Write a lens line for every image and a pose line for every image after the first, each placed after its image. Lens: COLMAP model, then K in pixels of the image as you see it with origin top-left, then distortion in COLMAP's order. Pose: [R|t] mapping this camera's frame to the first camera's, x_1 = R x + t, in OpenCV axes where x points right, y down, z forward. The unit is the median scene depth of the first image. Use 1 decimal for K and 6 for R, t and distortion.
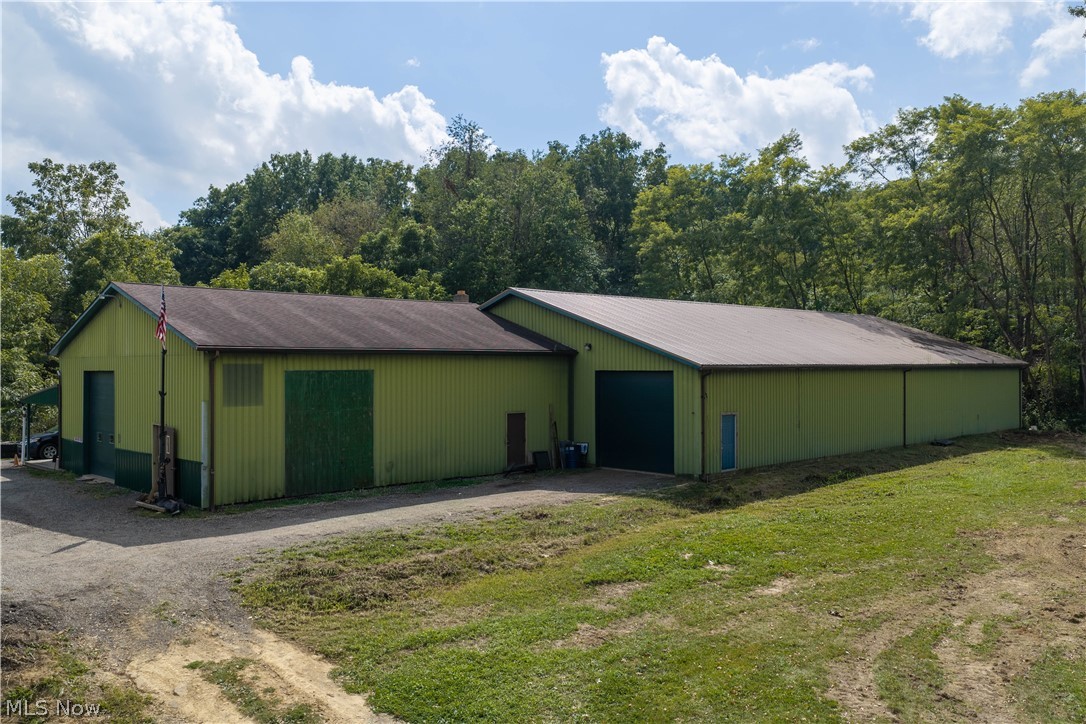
lens RADIAL K [[912.7, 0, 547.2], [0, 912.7, 362.2], [0, 0, 1]] dist [0.031270, -0.051301]
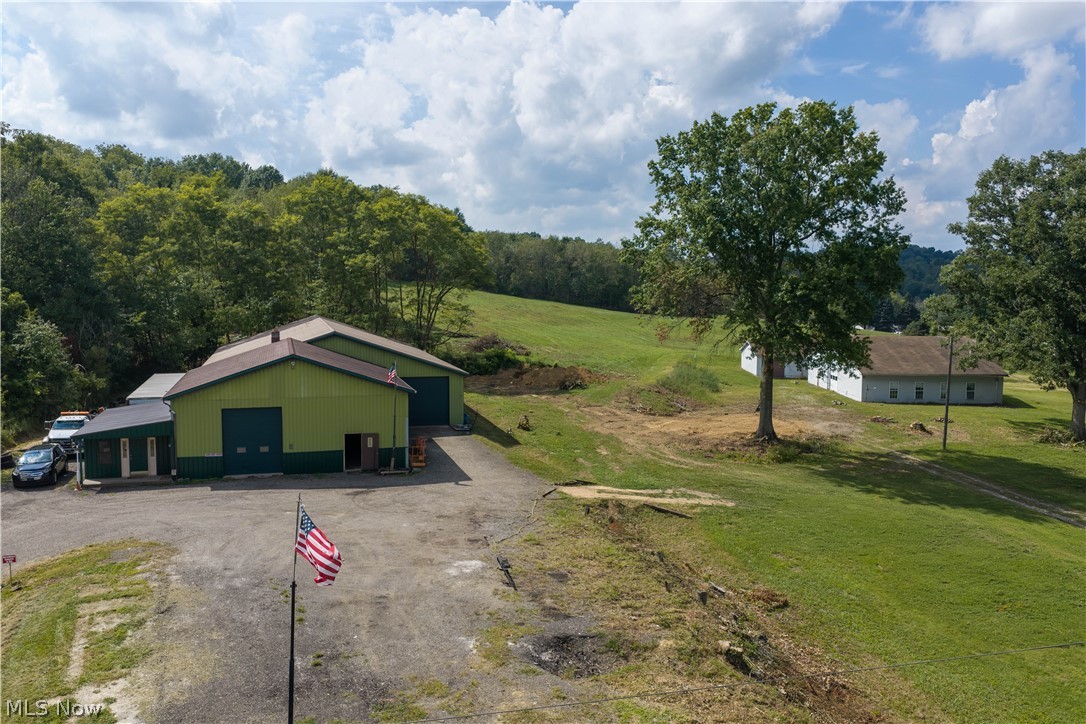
lens RADIAL K [[912.7, 0, 551.0], [0, 912.7, 363.3], [0, 0, 1]] dist [0.031270, -0.051301]
pose [[0.463904, -0.074996, 0.882705, -1.450086], [-0.006422, 0.996099, 0.088005, -0.185949], [-0.885862, -0.046495, 0.461613, -0.151829]]
